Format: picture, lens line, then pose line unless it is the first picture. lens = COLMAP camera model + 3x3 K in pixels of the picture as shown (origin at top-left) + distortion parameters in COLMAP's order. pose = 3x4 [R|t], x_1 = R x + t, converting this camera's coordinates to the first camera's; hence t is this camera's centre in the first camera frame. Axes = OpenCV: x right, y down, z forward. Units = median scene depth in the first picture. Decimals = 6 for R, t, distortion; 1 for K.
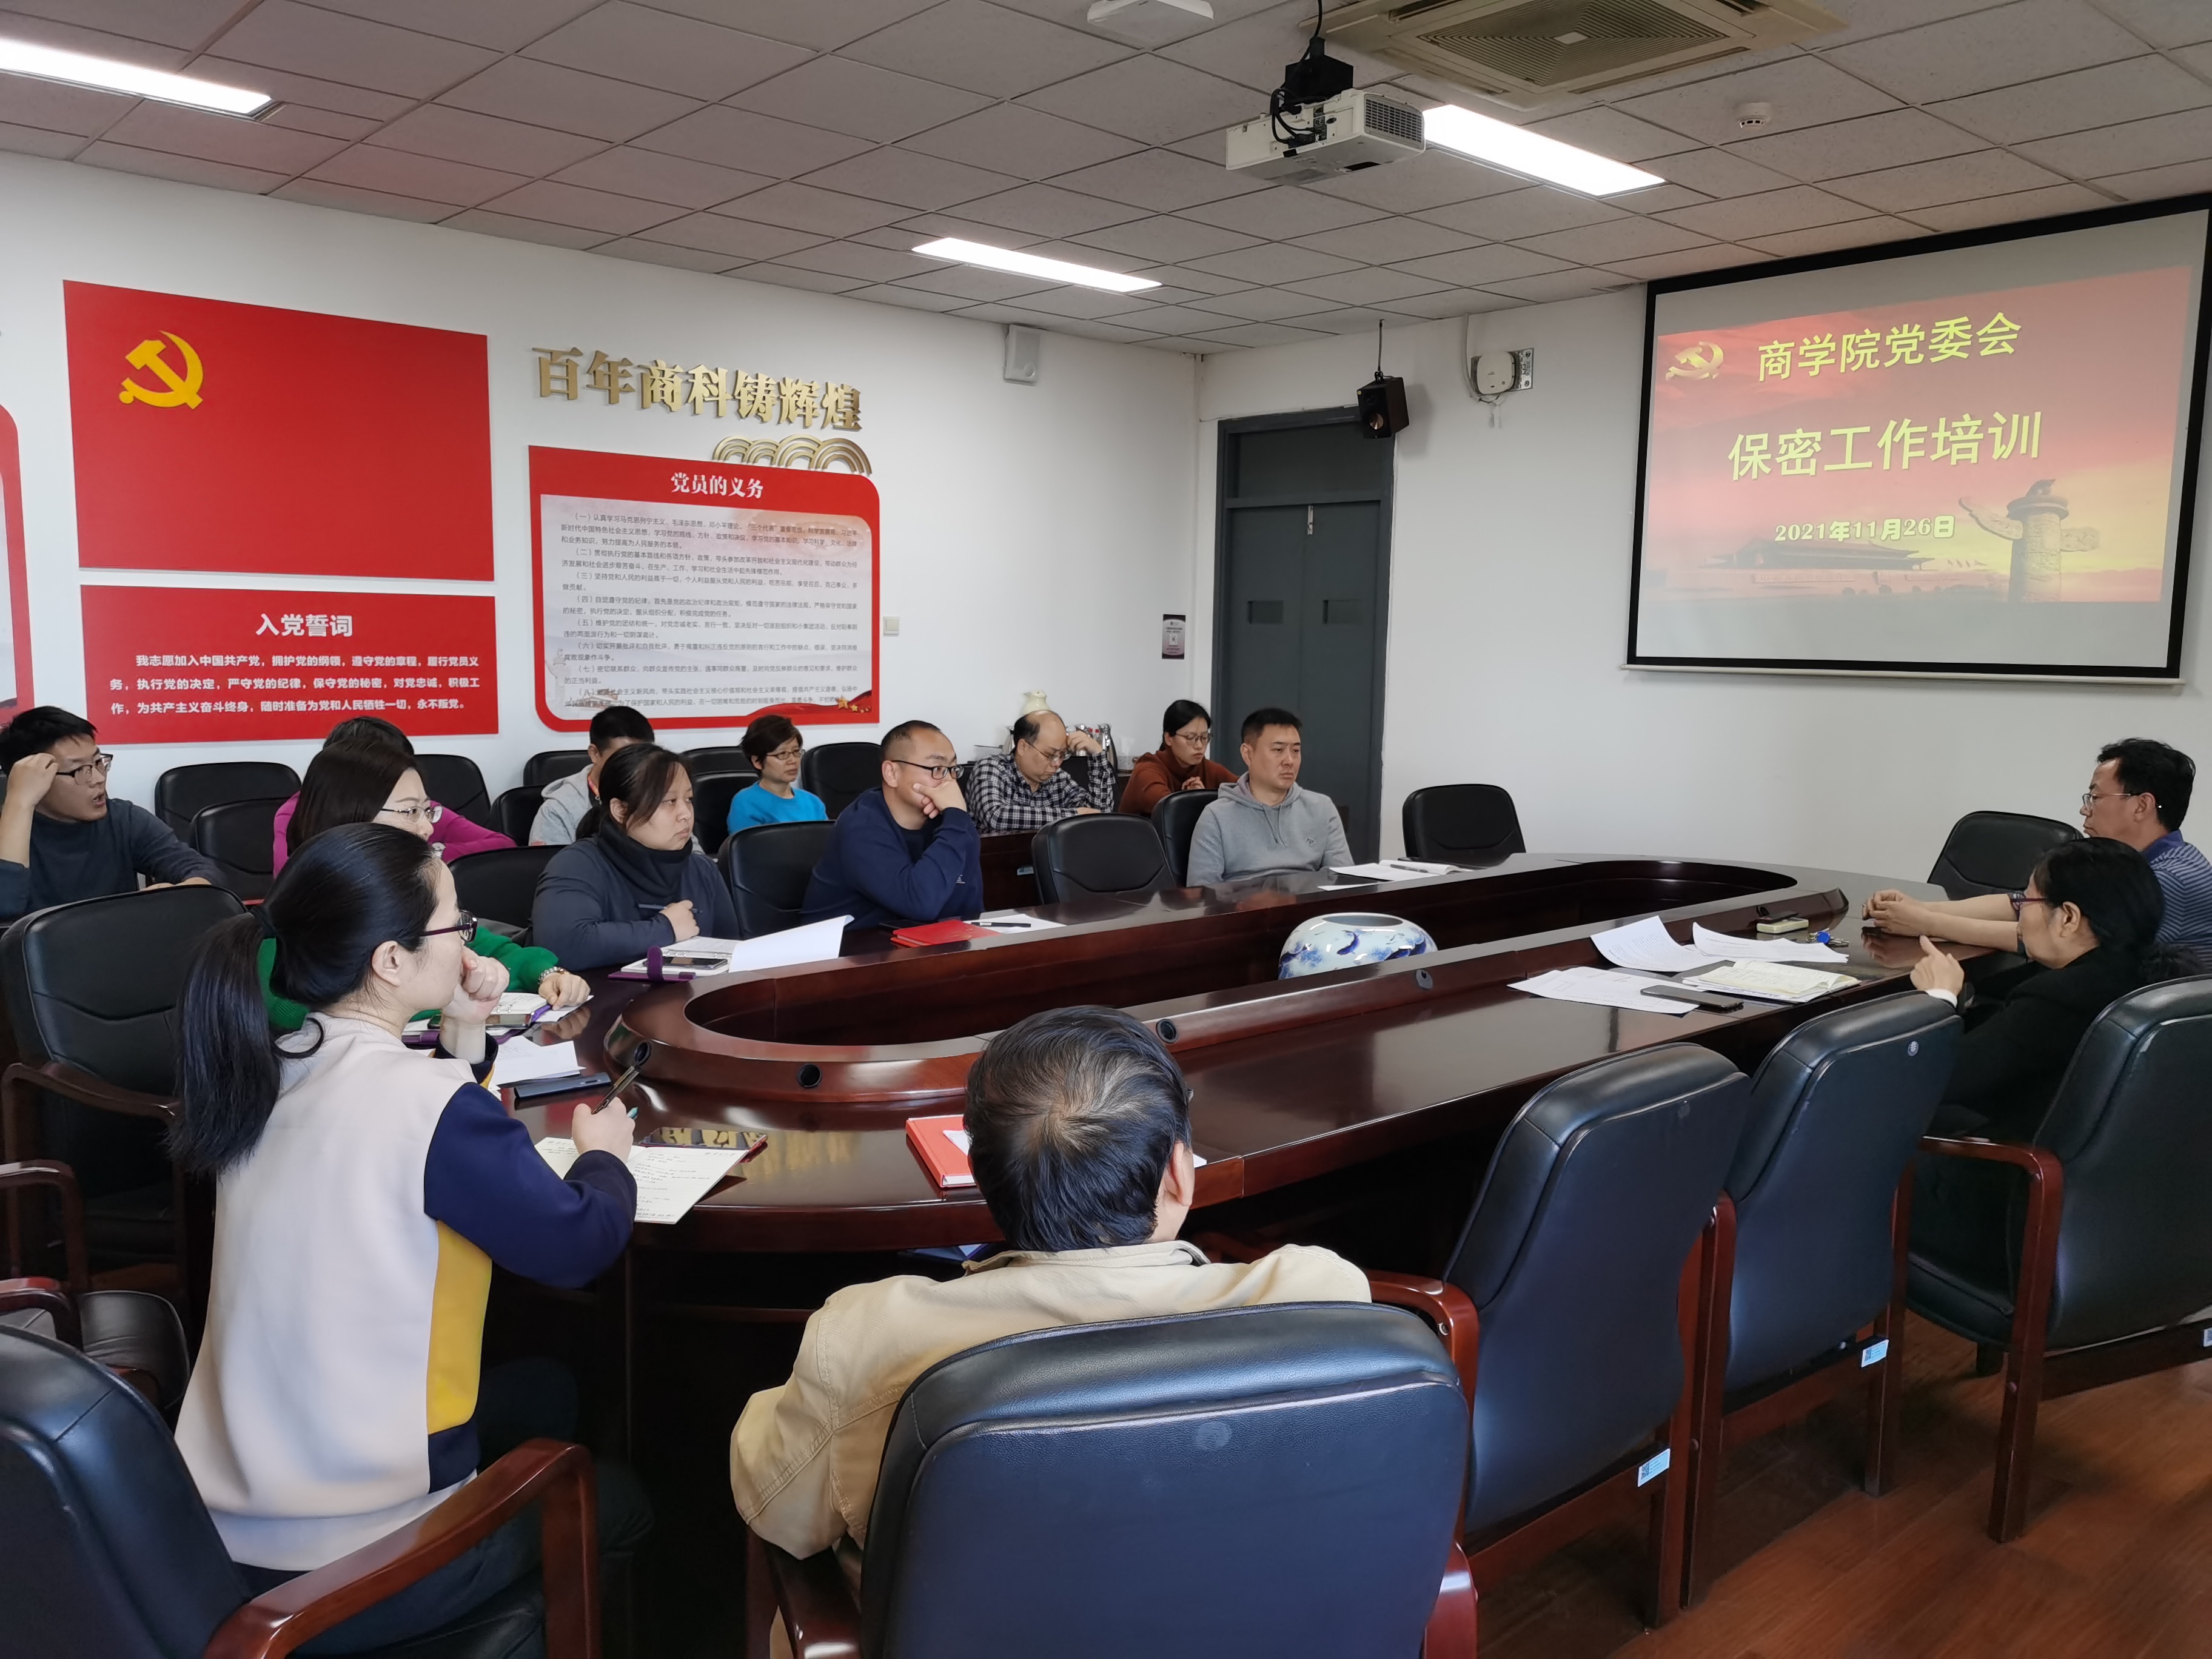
lens RADIAL K [[1710.8, 0, 1099.2], [0, 1710.8, 840.4], [0, 0, 1]] dist [0.042180, -0.022351]
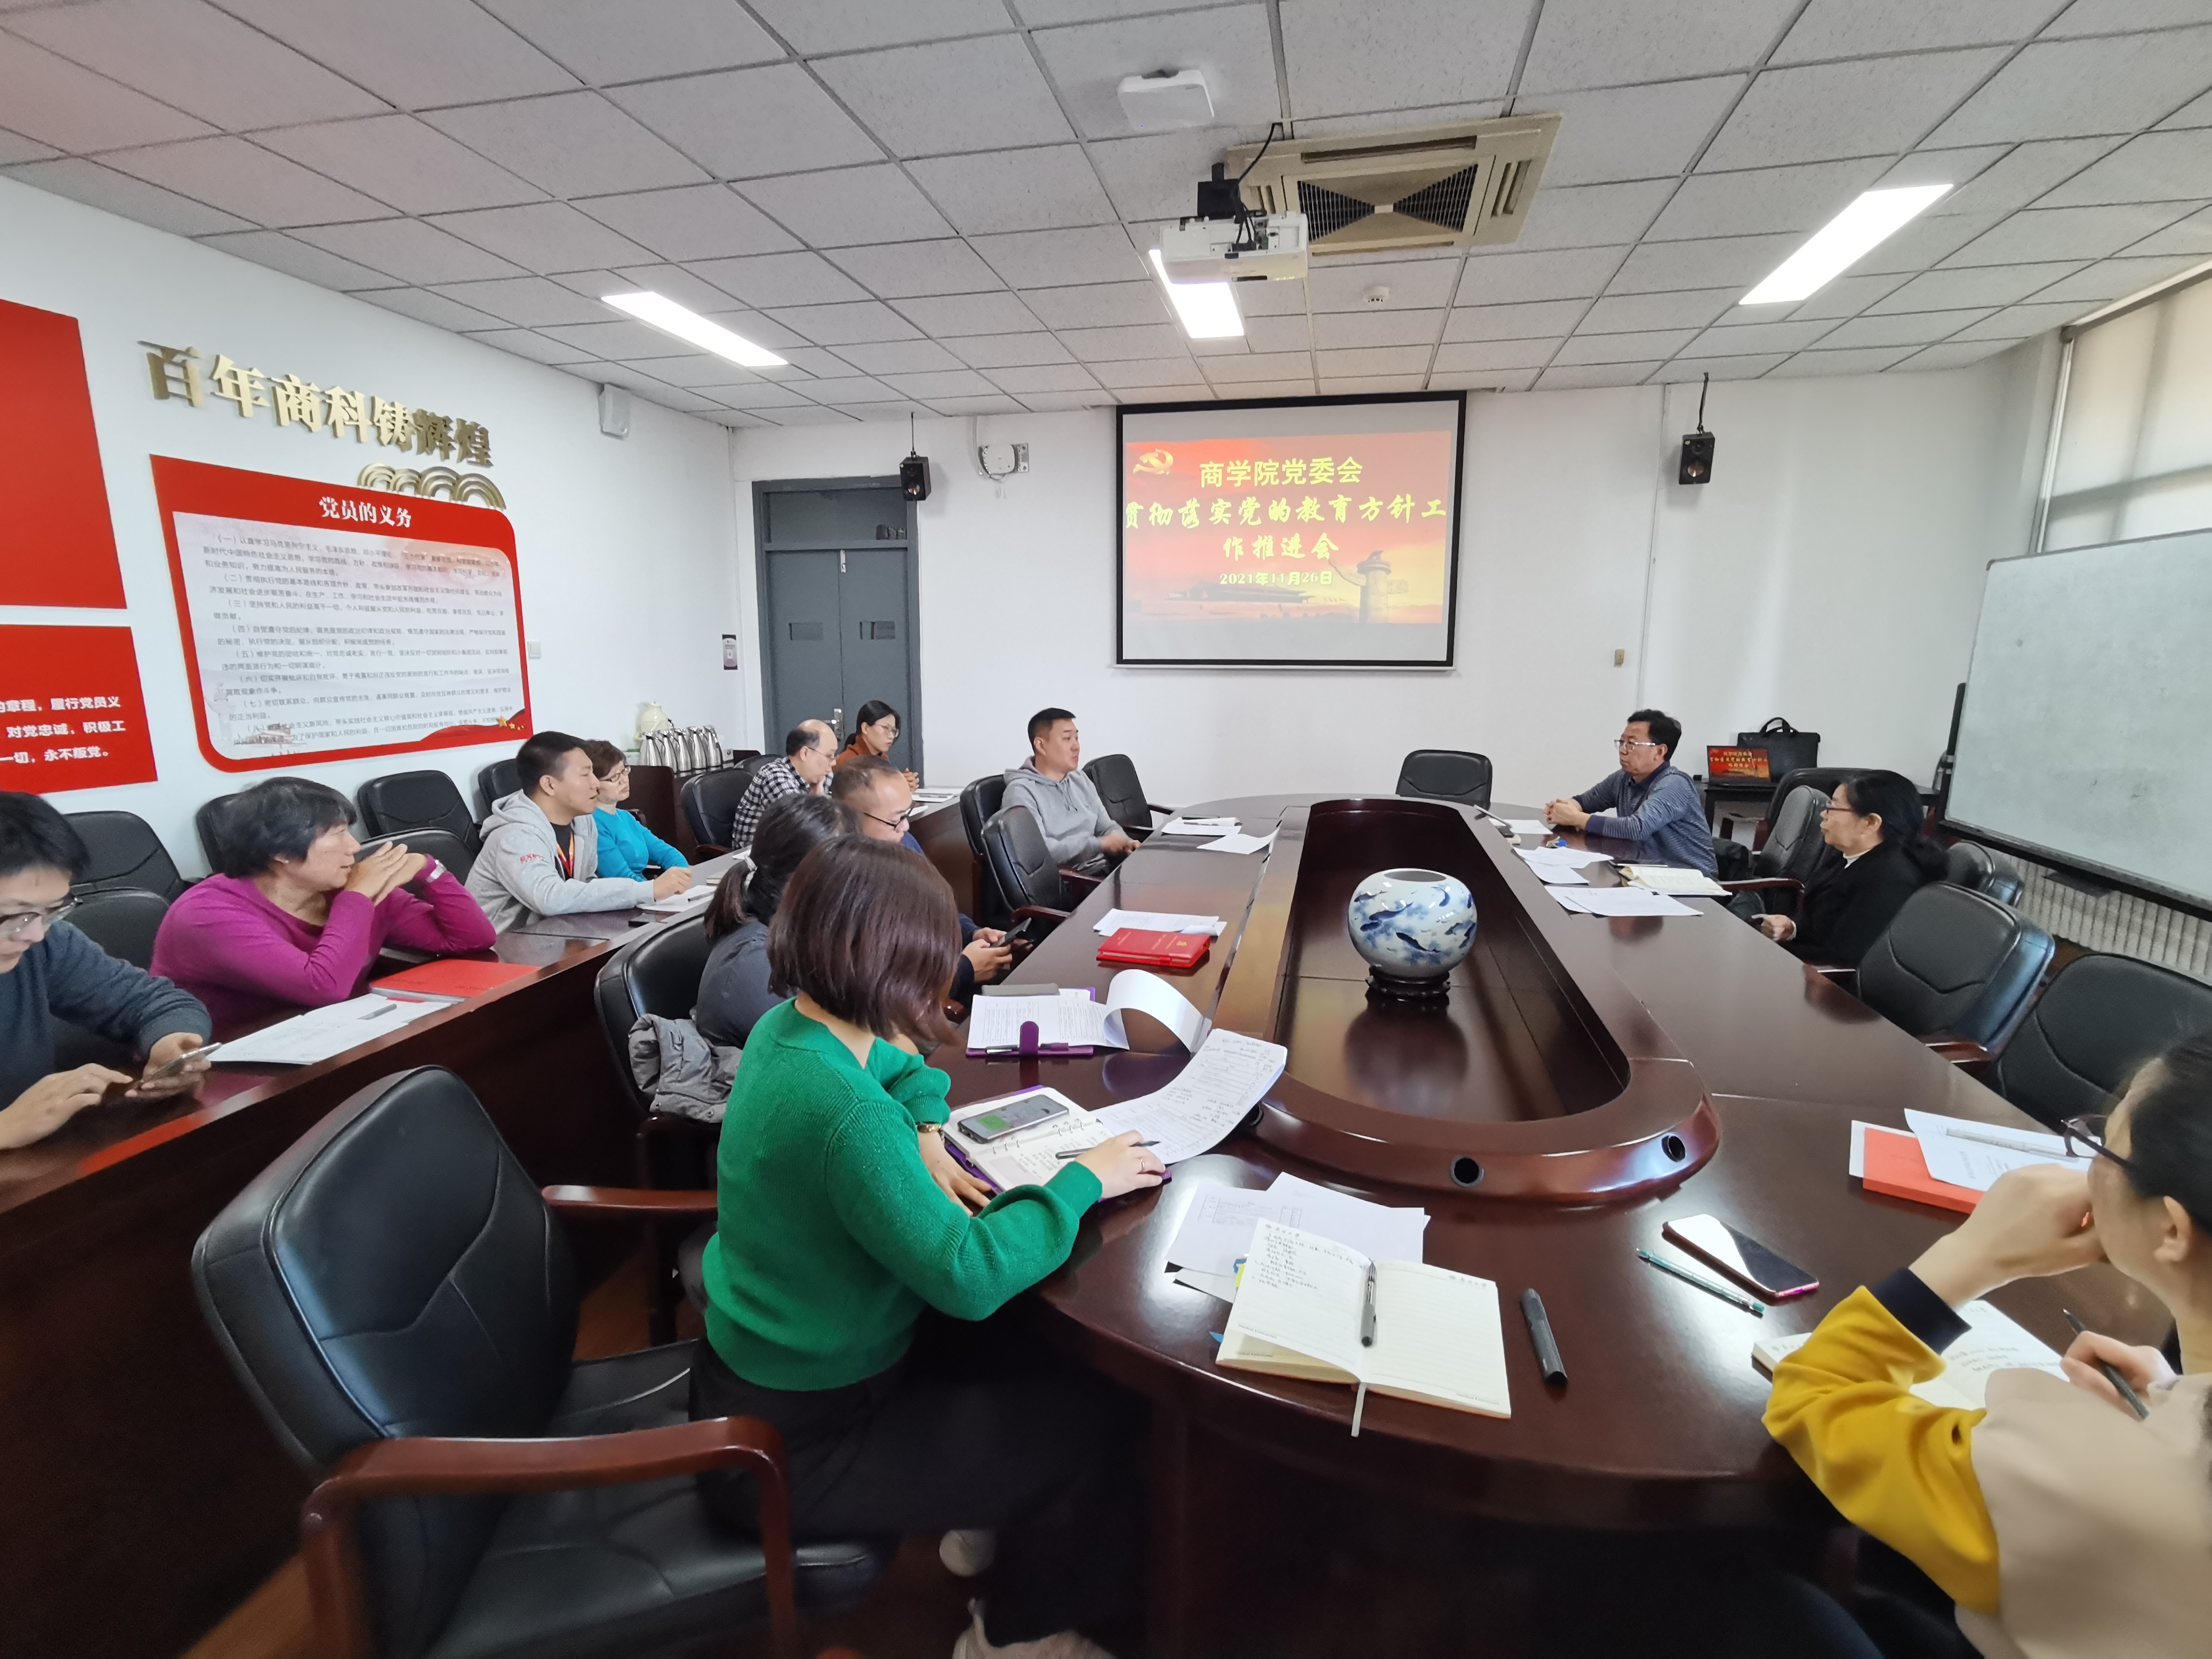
lens RADIAL K [[1074.8, 0, 1107.6], [0, 1074.8, 841.0], [0, 0, 1]] dist [-0.010269, 0.013841]
pose [[0.814051, -0.122483, 0.567732, -0.261480], [0.085373, 0.992127, 0.091630, -0.039255], [-0.574485, -0.026123, 0.818098, 0.248127]]
